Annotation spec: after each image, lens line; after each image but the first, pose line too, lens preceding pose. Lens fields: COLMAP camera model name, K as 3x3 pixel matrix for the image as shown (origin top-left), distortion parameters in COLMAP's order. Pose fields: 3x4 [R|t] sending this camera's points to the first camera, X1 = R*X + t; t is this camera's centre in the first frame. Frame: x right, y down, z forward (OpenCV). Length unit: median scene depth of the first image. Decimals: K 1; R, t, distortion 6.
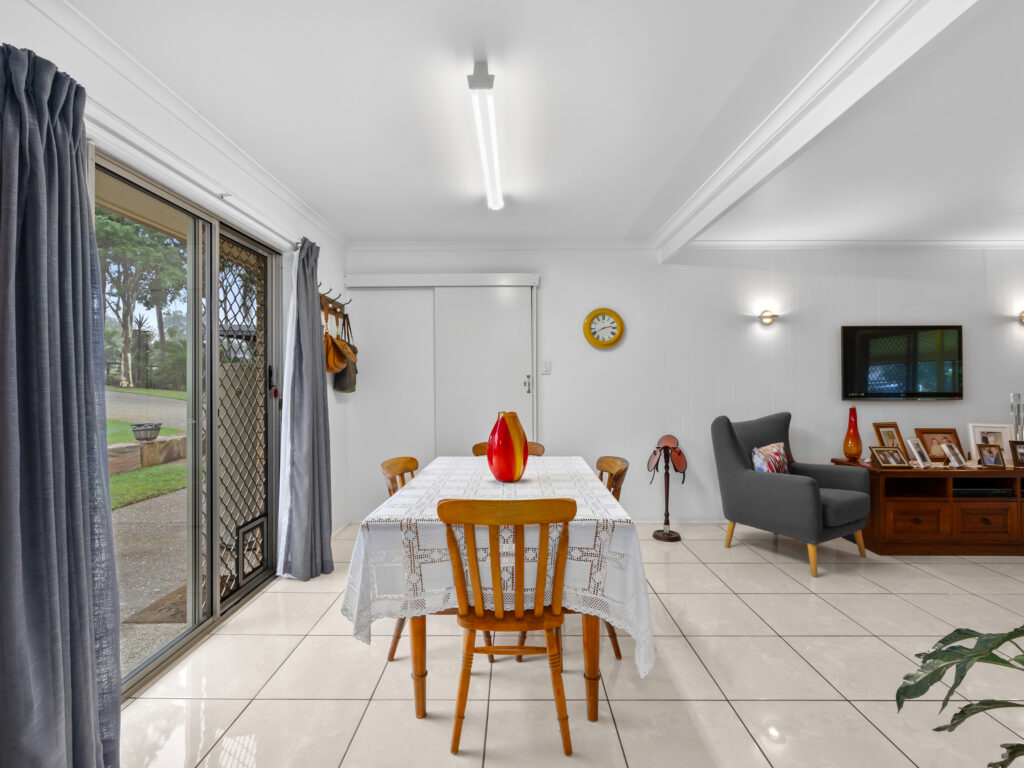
lens RADIAL K [[460.6, 0, 511.9], [0, 460.6, 383.4], [0, 0, 1]] dist [0.002802, 0.000044]
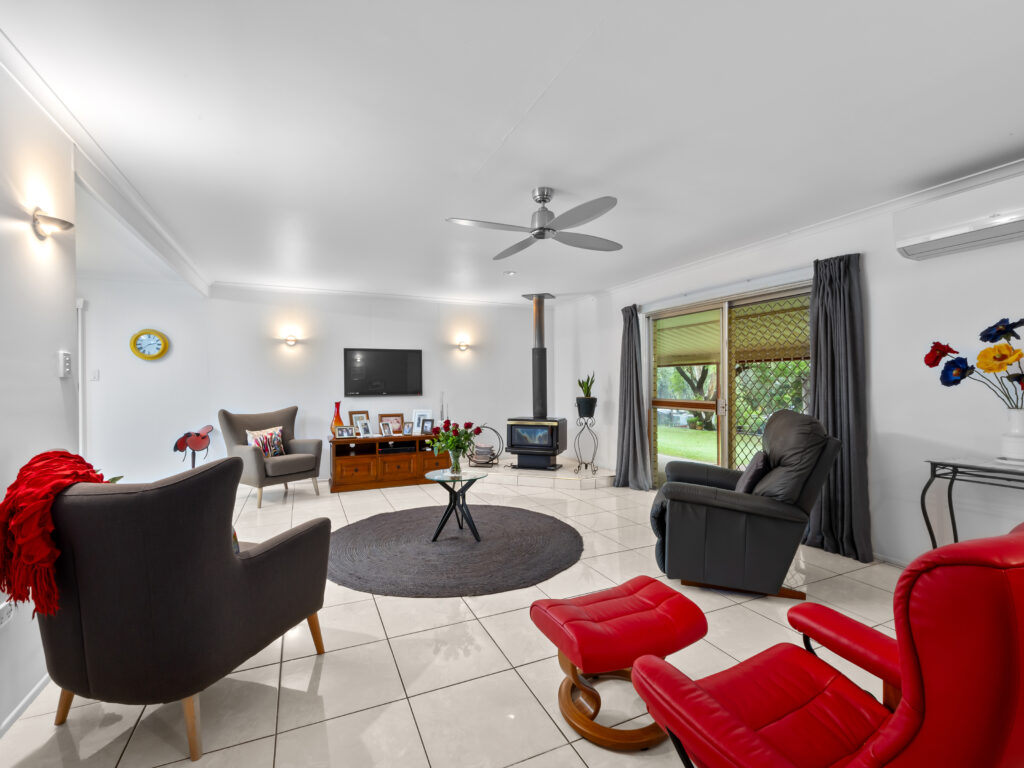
lens RADIAL K [[460.6, 0, 510.5], [0, 460.6, 383.1], [0, 0, 1]] dist [0.002802, 0.000044]
pose [[0.904937, -0.006882, 0.425491, 0.569347], [0.005237, 0.999974, 0.005037, -0.013845], [-0.425514, -0.002330, 0.904949, -0.596515]]
